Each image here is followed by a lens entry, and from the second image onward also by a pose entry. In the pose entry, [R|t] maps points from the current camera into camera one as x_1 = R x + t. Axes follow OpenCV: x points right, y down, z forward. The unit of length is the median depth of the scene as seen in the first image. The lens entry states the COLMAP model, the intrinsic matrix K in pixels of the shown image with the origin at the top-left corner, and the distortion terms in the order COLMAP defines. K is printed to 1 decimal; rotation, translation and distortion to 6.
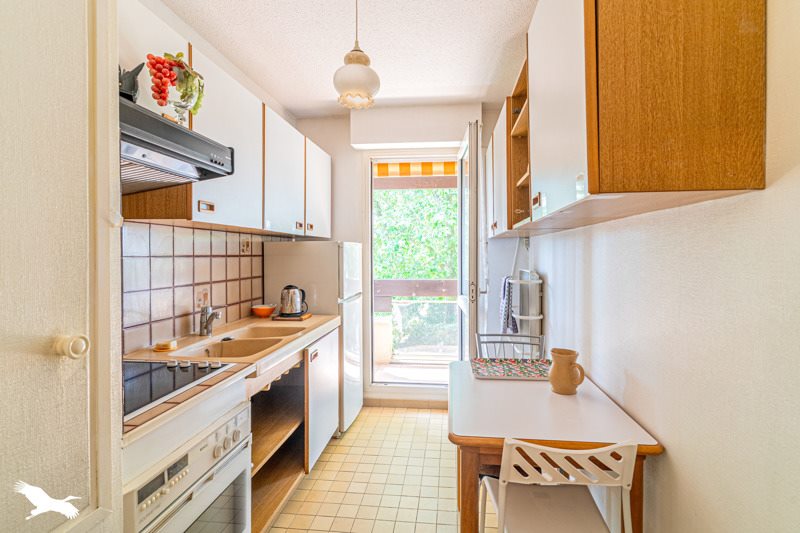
lens RADIAL K [[406.1, 0, 401.0], [0, 406.1, 260.7], [0, 0, 1]] dist [0.000414, 0.000047]
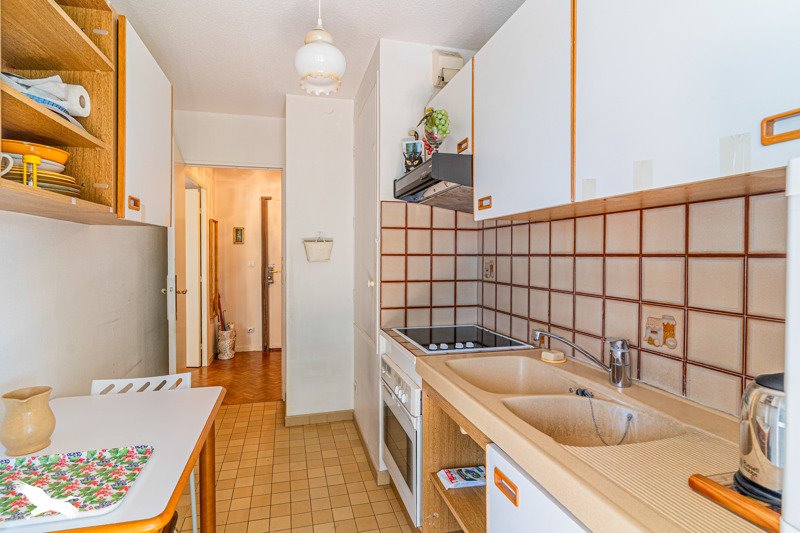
lens RADIAL K [[406.1, 0, 398.5], [0, 406.1, 261.7], [0, 0, 1]] dist [0.000414, 0.000047]
pose [[-0.926885, 0.014748, -0.375055, 0.050281], [0.003125, 0.999496, 0.031580, -0.020974], [0.375332, 0.028099, -0.926465, 1.409428]]
